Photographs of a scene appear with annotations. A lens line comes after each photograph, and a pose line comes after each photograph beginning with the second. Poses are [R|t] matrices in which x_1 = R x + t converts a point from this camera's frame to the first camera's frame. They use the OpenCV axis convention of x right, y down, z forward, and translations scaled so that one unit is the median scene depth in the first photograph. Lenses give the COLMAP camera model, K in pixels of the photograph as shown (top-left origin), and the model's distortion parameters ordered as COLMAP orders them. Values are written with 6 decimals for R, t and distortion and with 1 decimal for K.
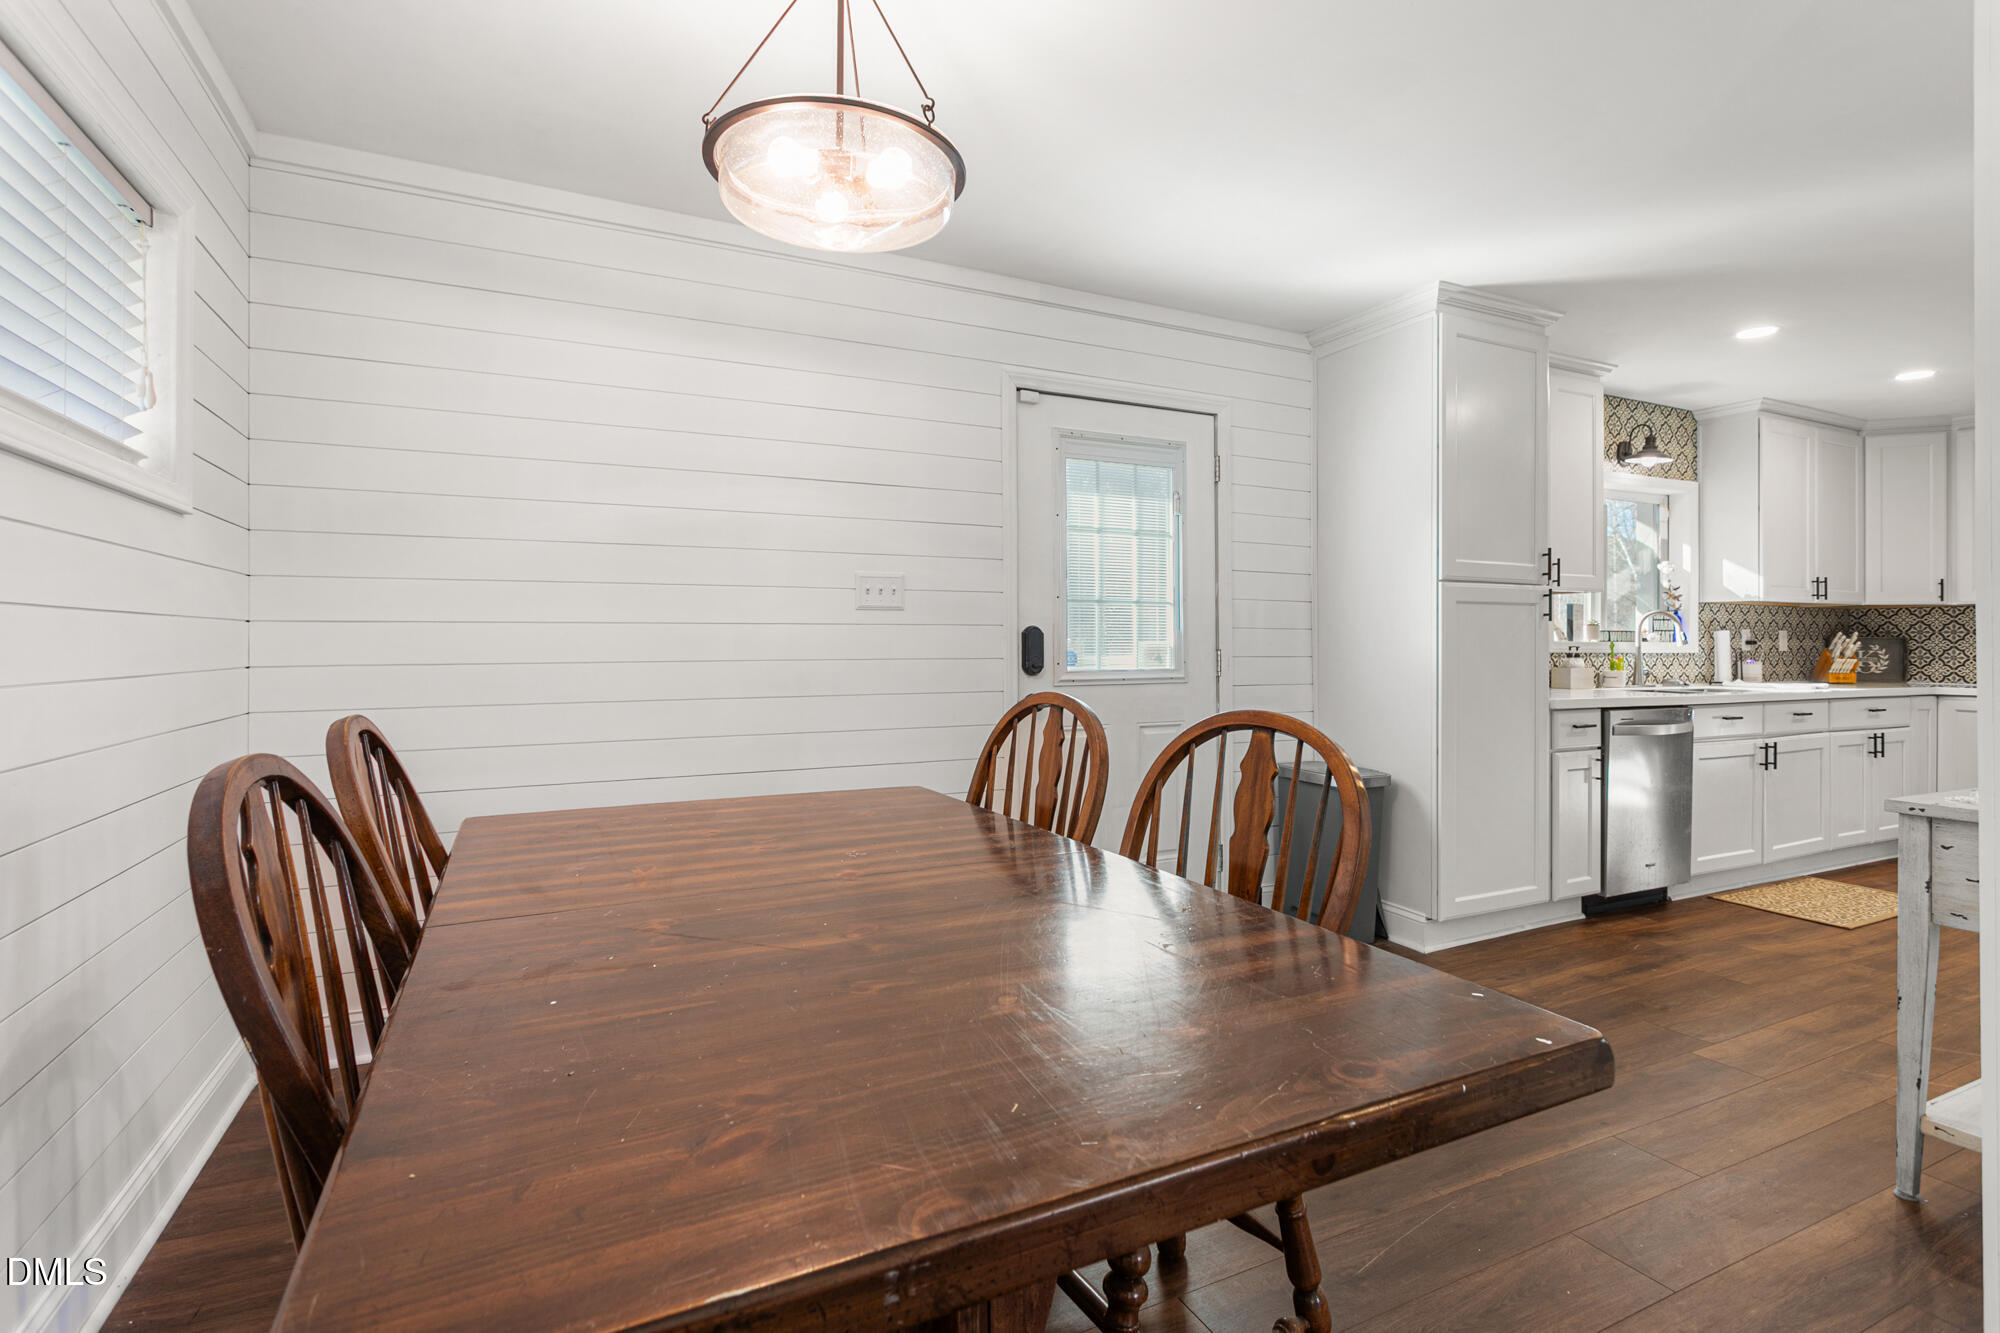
lens RADIAL K [[957.4, 0, 1003.2], [0, 957.4, 646.0], [0, 0, 1]] dist [0.000246, 0.001690]
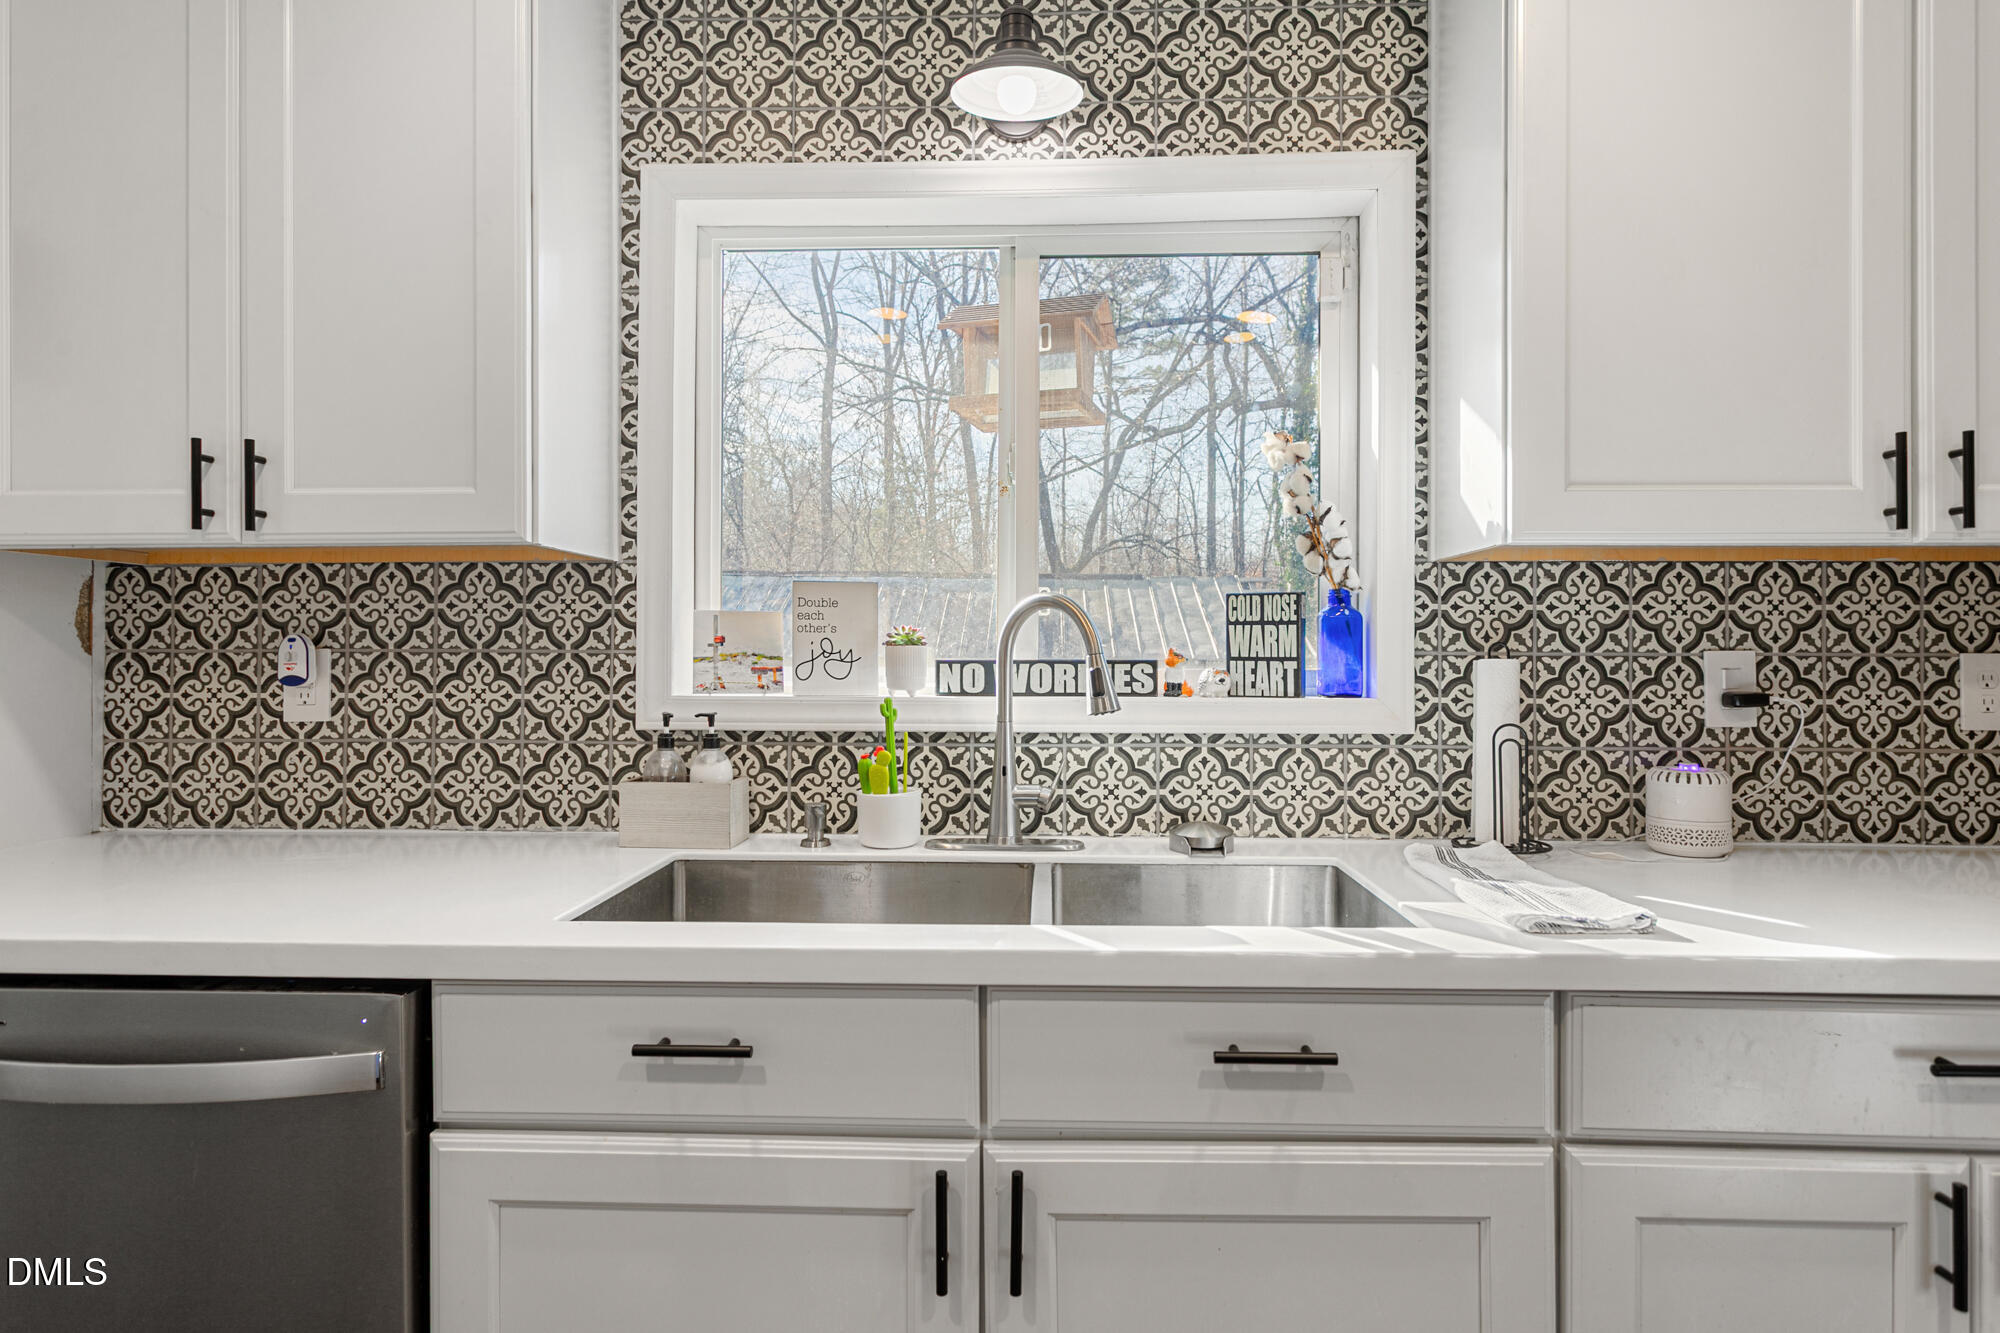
lens RADIAL K [[1097.6, 0, 994.7], [0, 1097.6, 654.1], [0, 0, 1]] dist [0.006097, 0.000272]
pose [[0.874227, 0.000651, -0.485518, 0.763985], [0.001348, 0.999992, 0.003768, -0.018385], [0.485516, -0.003949, 0.874219, 0.635464]]
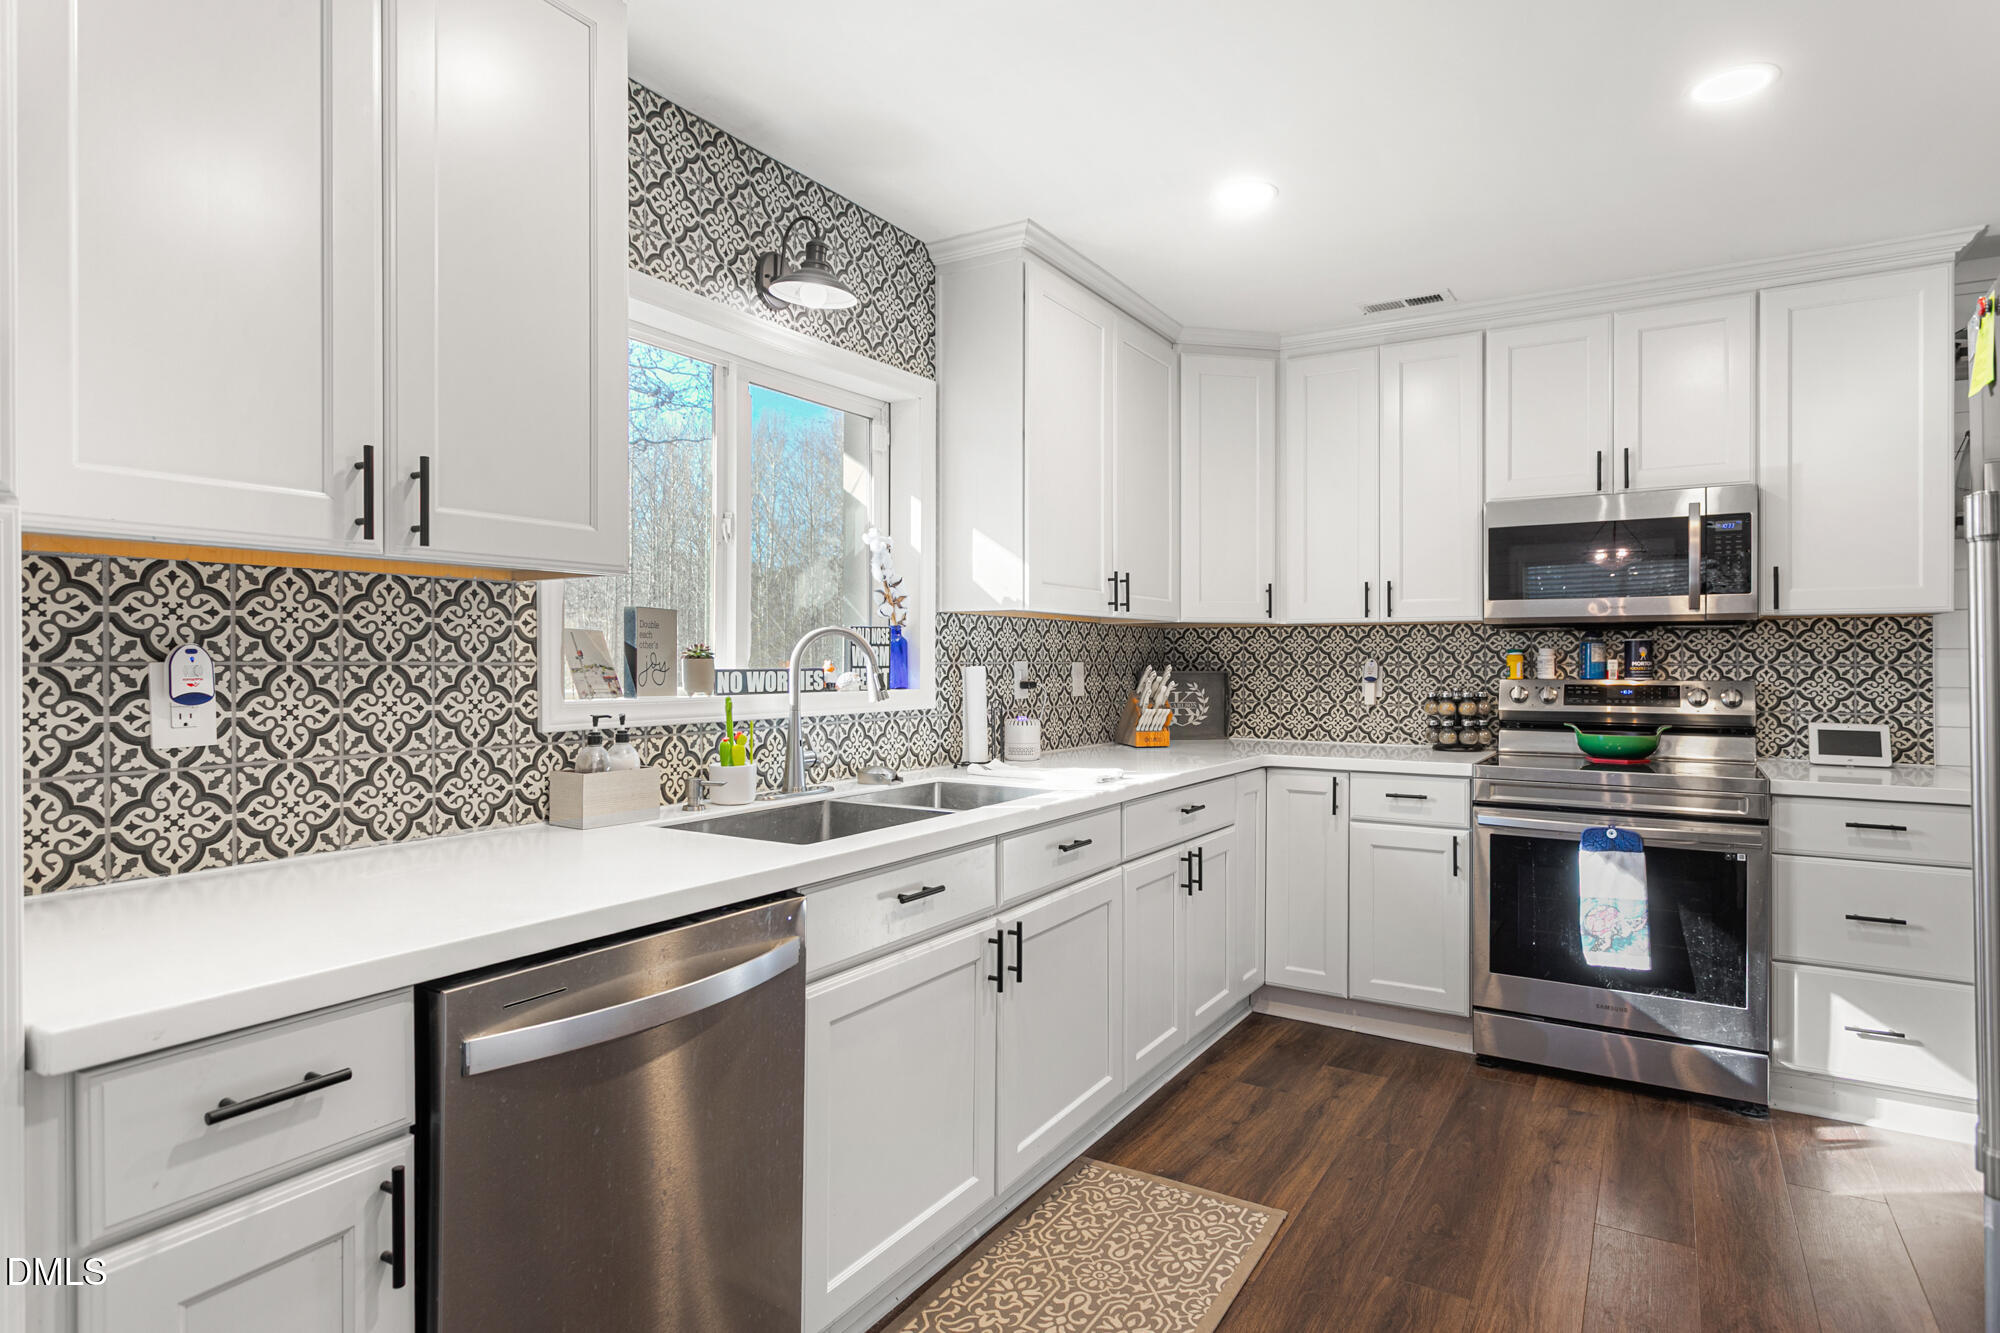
lens RADIAL K [[1097.6, 0, 990.9], [0, 1097.6, 668.7], [0, 0, 1]] dist [0.006097, 0.000272]
pose [[0.853716, -0.005715, 0.520708, 0.432121], [0.000869, 0.999954, 0.009551, -0.019832], [-0.520738, -0.007701, 0.853682, 0.465310]]
